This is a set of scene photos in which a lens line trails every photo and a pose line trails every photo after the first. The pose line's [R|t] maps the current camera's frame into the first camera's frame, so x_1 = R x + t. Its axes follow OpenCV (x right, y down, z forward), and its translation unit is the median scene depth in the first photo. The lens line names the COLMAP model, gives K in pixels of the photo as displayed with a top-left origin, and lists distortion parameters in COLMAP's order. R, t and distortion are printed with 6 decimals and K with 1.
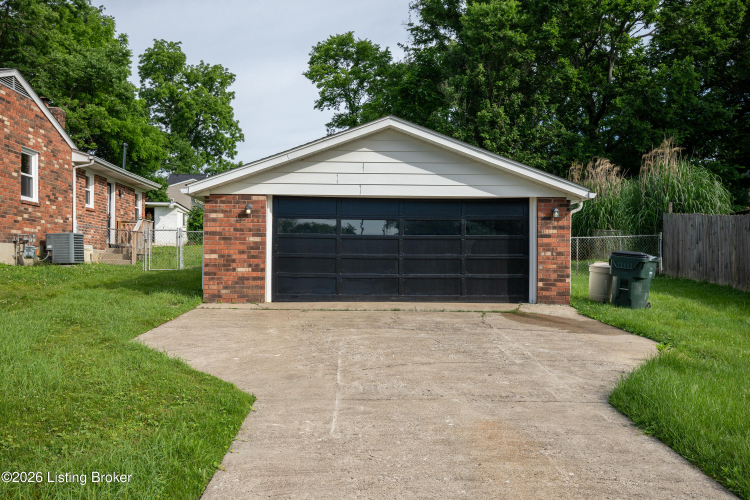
lens RADIAL K [[754.0, 0, 396.2], [0, 754.0, 250.6], [0, 0, 1]] dist [0.046839, 0.007229]
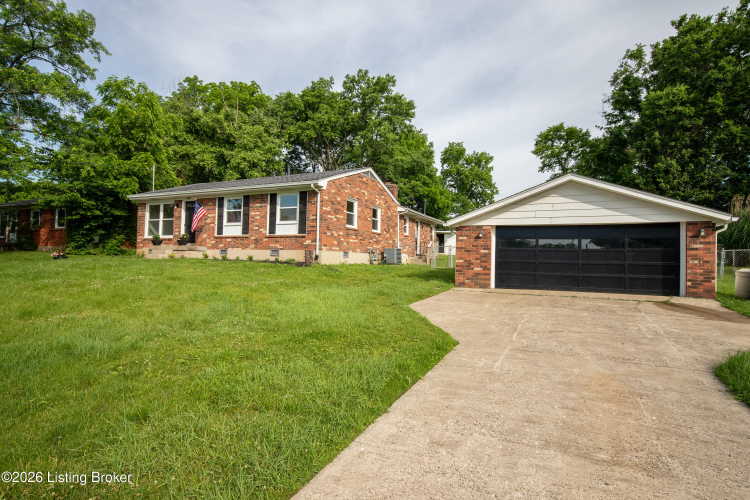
lens RADIAL K [[427.4, 0, 362.0], [0, 427.4, 251.1], [0, 0, 1]] dist [-0.017363, 0.002301]
pose [[0.869841, -0.000003, -0.493332, 0.033189], [-0.007371, 0.999888, -0.013002, -0.000637], [0.493277, 0.014946, 0.869744, 0.009154]]
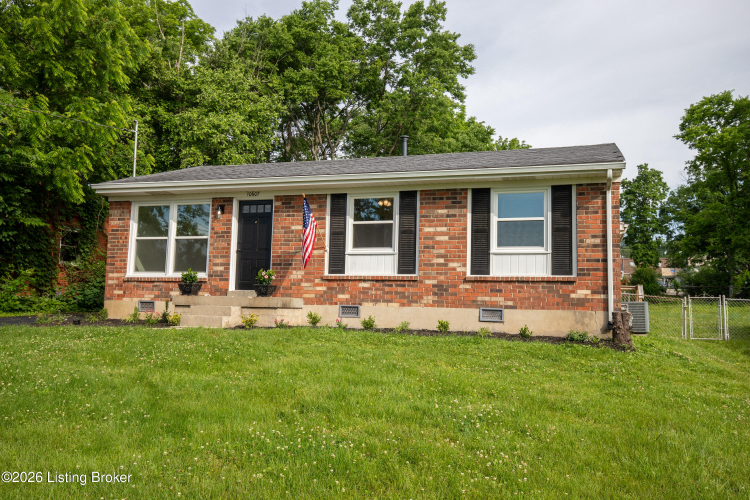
lens RADIAL K [[664.8, 0, 356.5], [0, 664.8, 248.9], [0, 0, 1]] dist [0.026887, 0.003072]
pose [[0.933425, -0.015668, -0.358431, -0.428209], [-0.012203, 0.997081, -0.075364, -0.019945], [0.358566, 0.074720, 0.930509, 0.040322]]
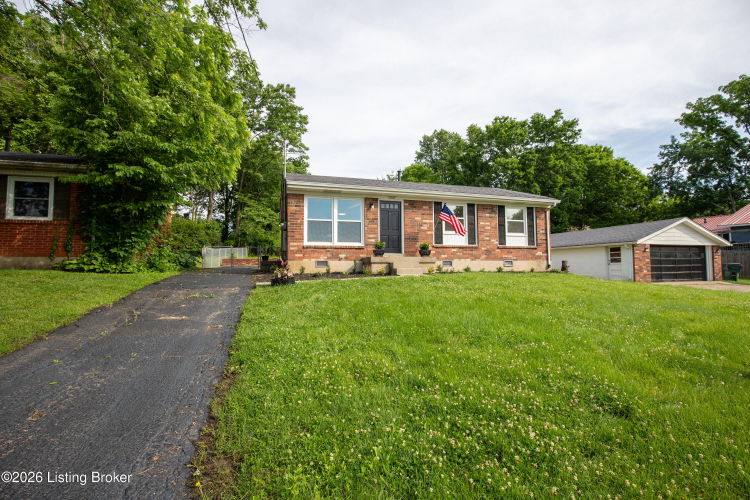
lens RADIAL K [[350.5, 0, 375.0], [0, 350.5, 250.0], [0, 0, 1]] dist [-0.030257, 0.000135]
pose [[0.963276, 0.001638, 0.268508, -0.984161], [0.001487, 0.999934, -0.011435, -0.026659], [-0.268509, 0.011414, 0.963210, 0.045881]]
